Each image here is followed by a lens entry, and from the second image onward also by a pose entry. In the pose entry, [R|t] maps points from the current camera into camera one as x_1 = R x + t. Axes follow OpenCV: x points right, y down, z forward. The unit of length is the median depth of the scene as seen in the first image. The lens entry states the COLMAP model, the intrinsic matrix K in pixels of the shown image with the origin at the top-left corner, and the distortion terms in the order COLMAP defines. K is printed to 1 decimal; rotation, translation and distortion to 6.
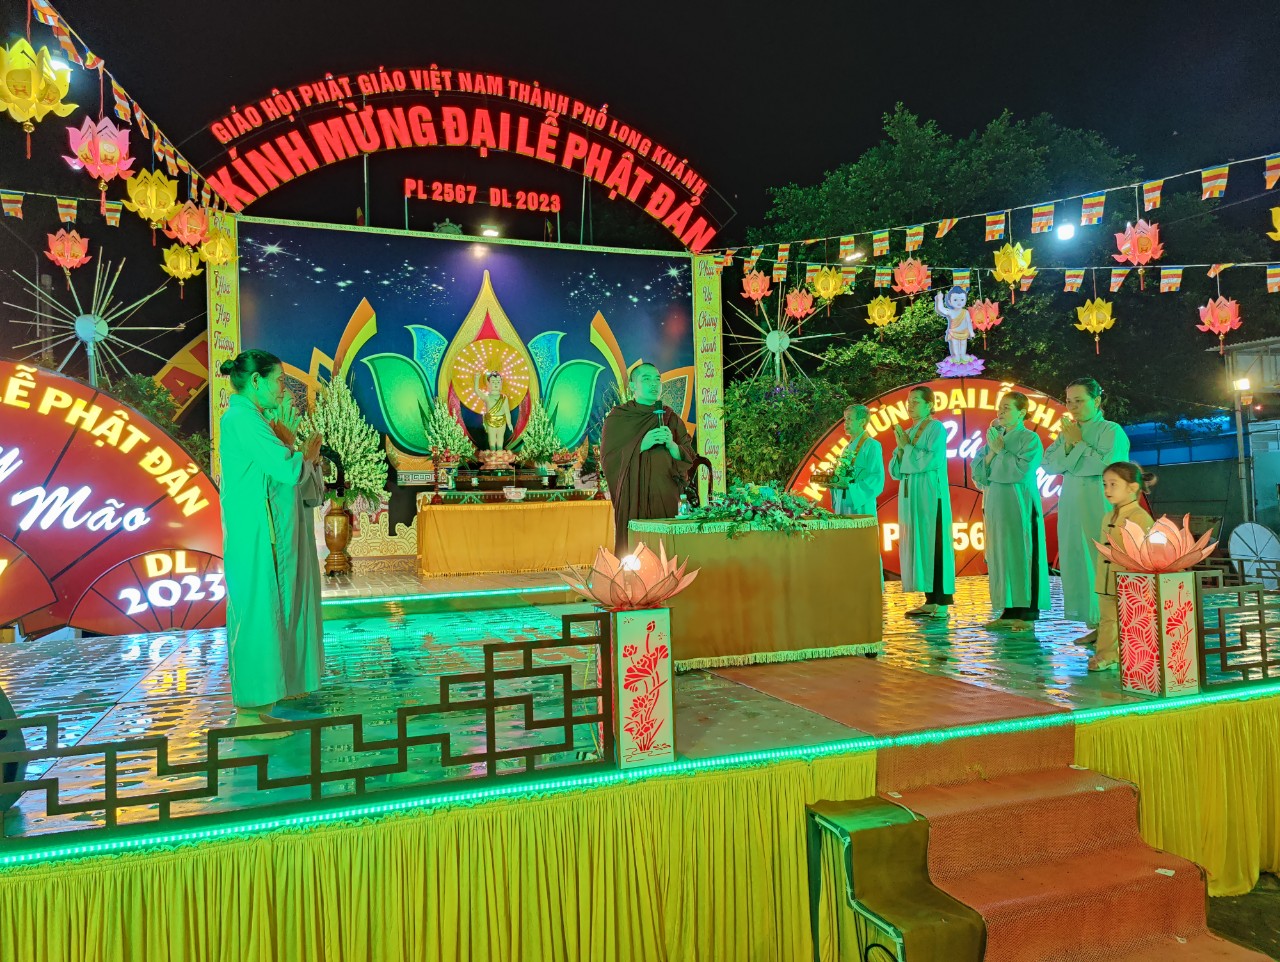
lens RADIAL K [[881.7, 0, 646.4], [0, 881.7, 476.2], [0, 0, 1]] dist [0.038155, -0.035909]
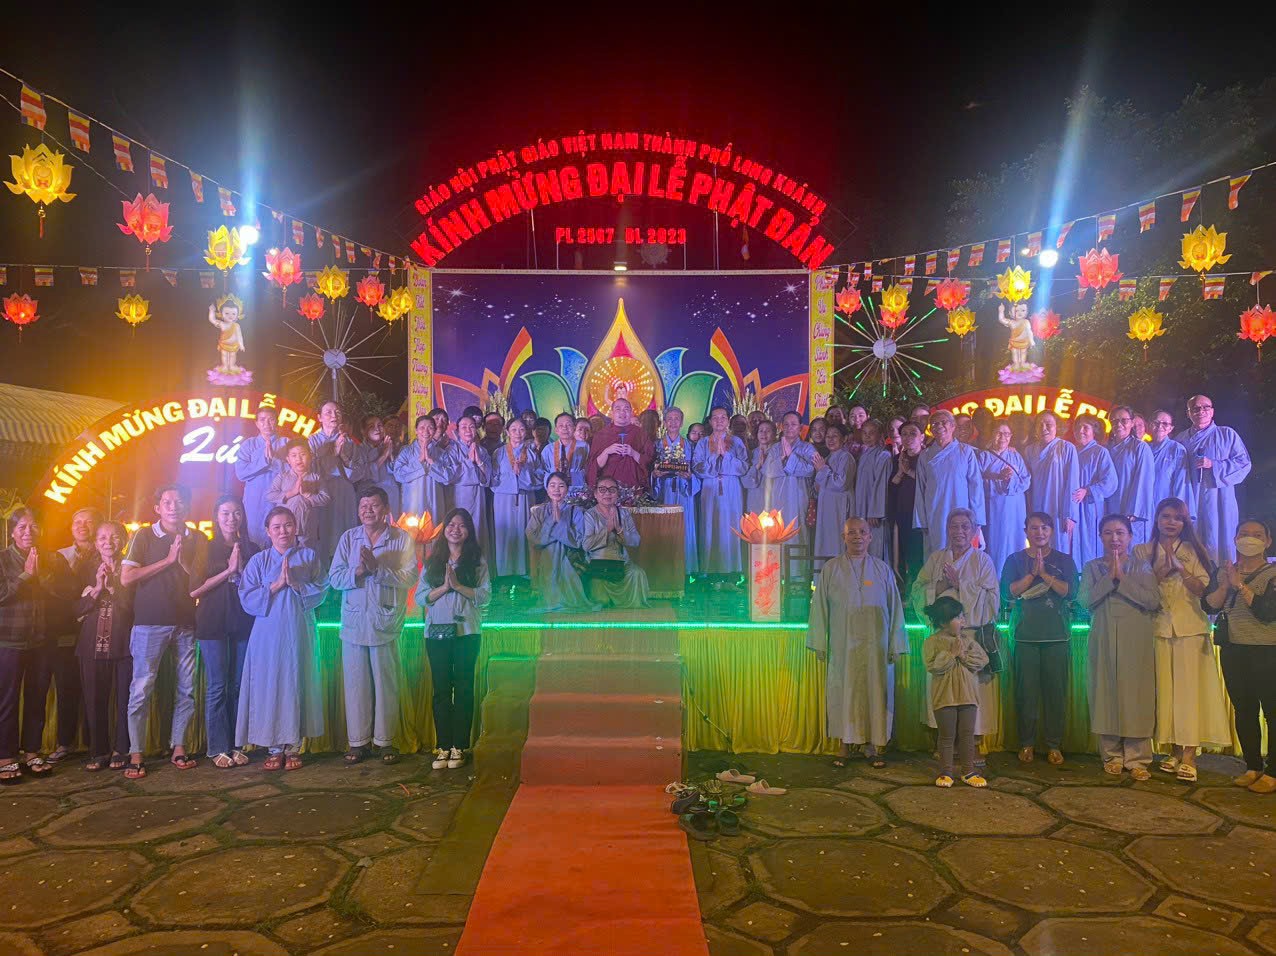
lens RADIAL K [[961.3, 0, 638.0], [0, 961.3, 478.0], [0, 0, 1]] dist [0.078804, -0.080217]
pose [[0.935568, 0.019925, -0.352583, 0.310840], [-0.015630, 0.999765, 0.015024, -0.010299], [0.352800, -0.008545, 0.935660, -0.216641]]
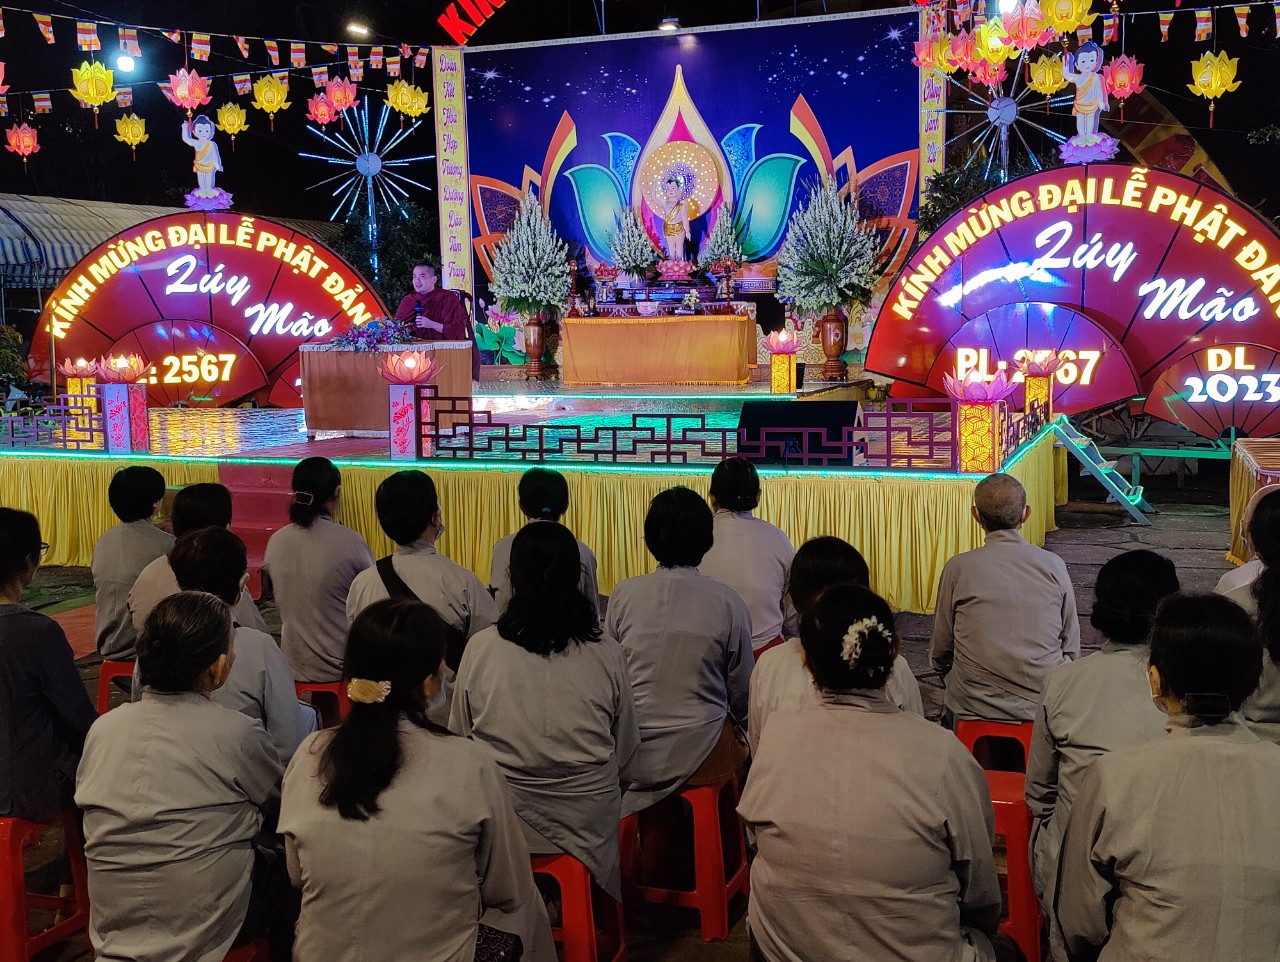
lens RADIAL K [[1409.2, 0, 650.6], [0, 1409.2, 461.7], [0, 0, 1]] dist [-0.008788, 0.171927]
pose [[0.757864, 0.082562, -0.647167, 0.816510], [0.017340, 0.989061, 0.146485, -0.037292], [0.652182, -0.122238, 0.748142, -0.195057]]
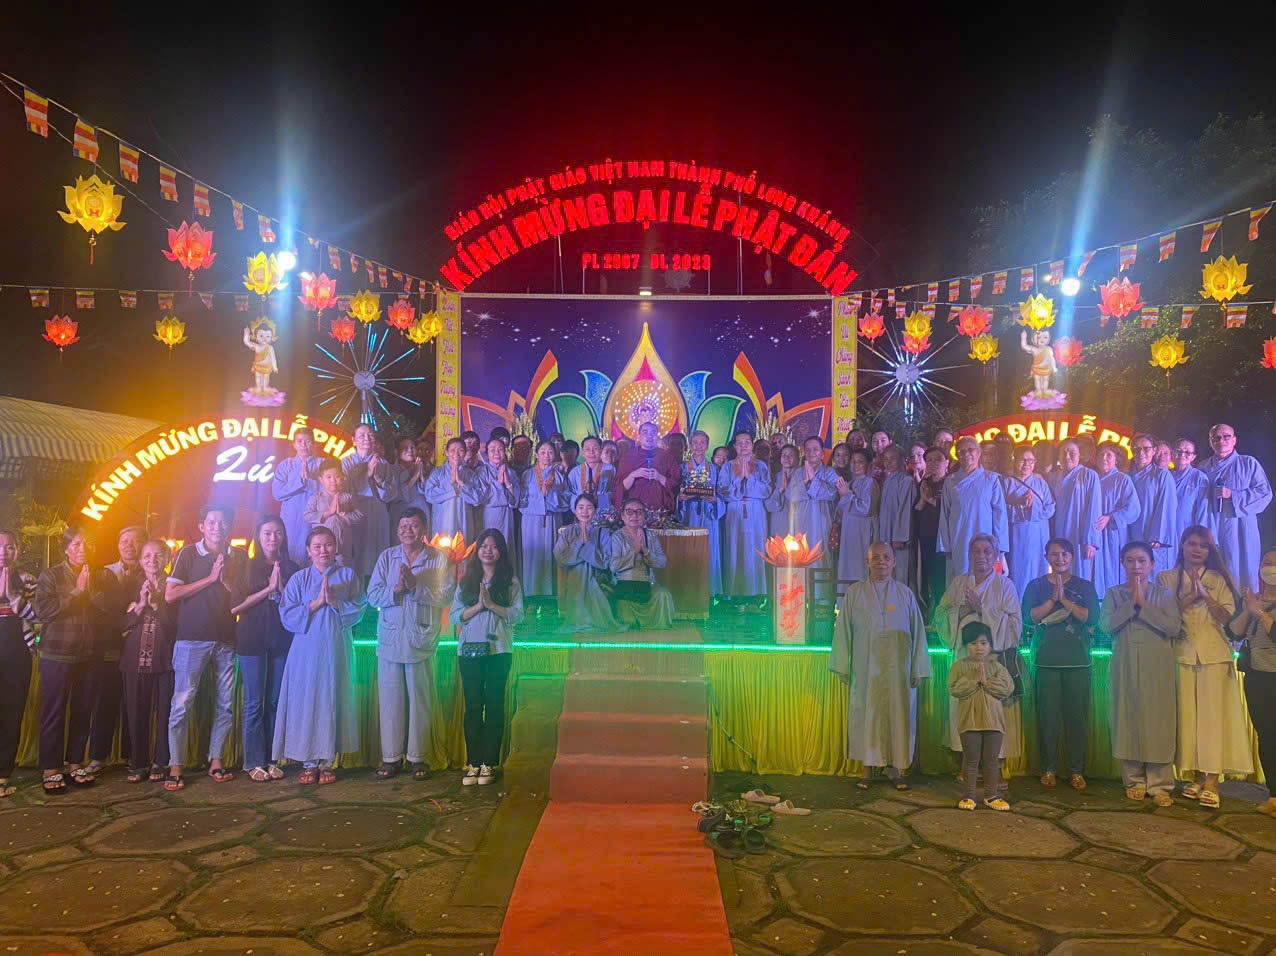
lens RADIAL K [[959.2, 0, 642.3], [0, 959.2, 476.8], [0, 0, 1]] dist [0.079196, -0.084368]
pose [[0.929250, 0.019304, -0.368947, 0.310967], [-0.023851, 0.999685, -0.007769, -0.011466], [0.368681, 0.016020, 0.929418, -0.226977]]
